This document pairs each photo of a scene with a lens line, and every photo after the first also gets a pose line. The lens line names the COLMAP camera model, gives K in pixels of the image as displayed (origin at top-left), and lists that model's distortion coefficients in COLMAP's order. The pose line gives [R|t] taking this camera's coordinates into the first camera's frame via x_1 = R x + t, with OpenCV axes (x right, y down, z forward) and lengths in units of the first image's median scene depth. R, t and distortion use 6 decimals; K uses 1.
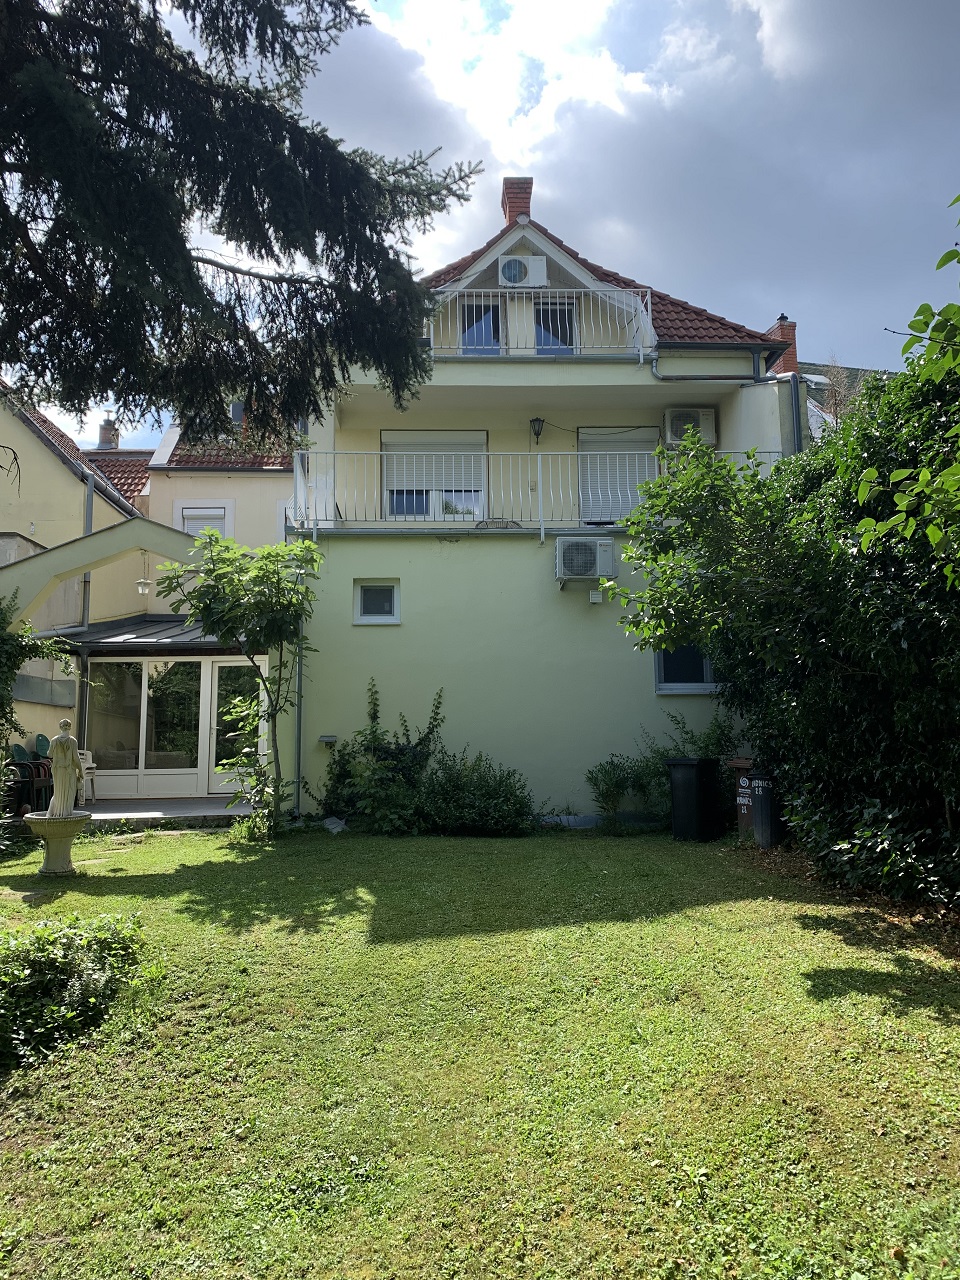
lens RADIAL K [[977.8, 0, 472.7], [0, 977.8, 640.2], [0, 0, 1]] dist [0.050806, -0.068768]
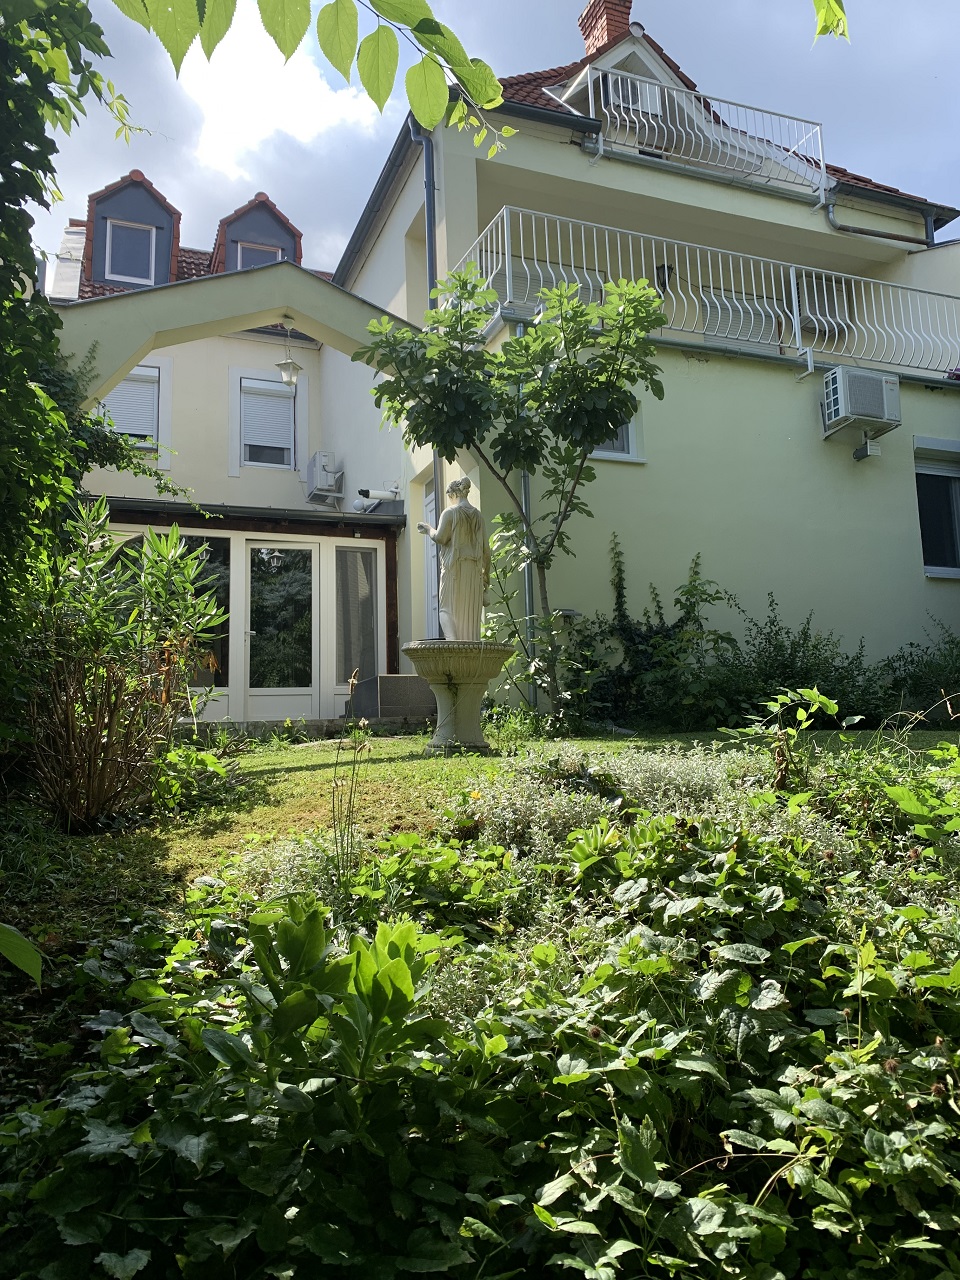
lens RADIAL K [[977.8, 0, 483.5], [0, 977.8, 643.2], [0, 0, 1]] dist [0.050806, -0.068768]
pose [[0.944255, 0.029493, 0.327890, -0.423408], [-0.024643, 0.999517, -0.018935, 0.134057], [-0.328290, 0.009799, 0.944526, 0.349482]]
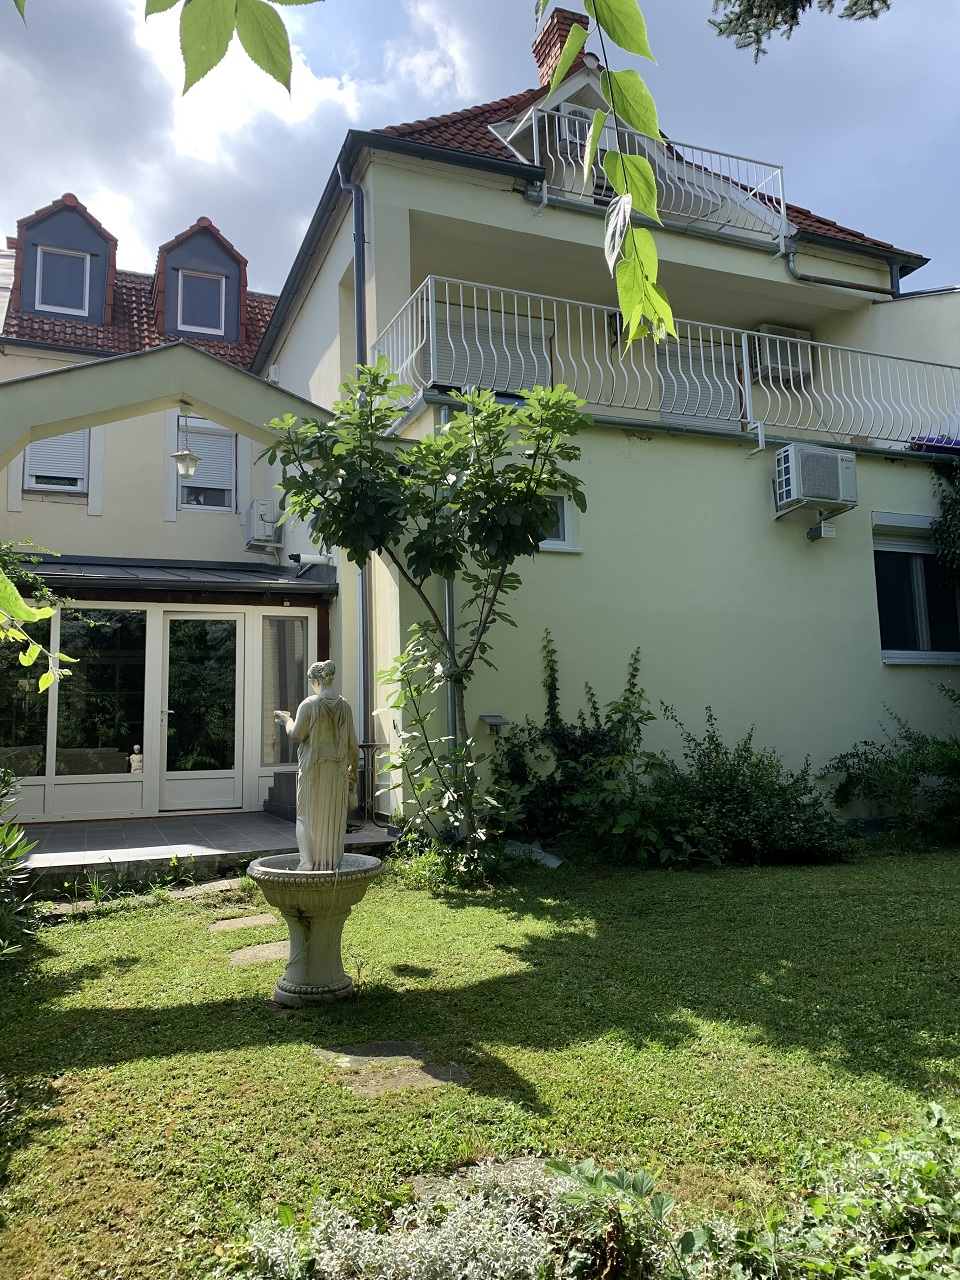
lens RADIAL K [[977.8, 0, 486.9], [0, 977.8, 637.2], [0, 0, 1]] dist [0.050806, -0.068768]
pose [[0.937945, 0.030411, 0.345449, -0.368262], [-0.028202, 0.999537, -0.011420, 0.051985], [-0.345636, 0.000969, 0.938368, 0.384751]]
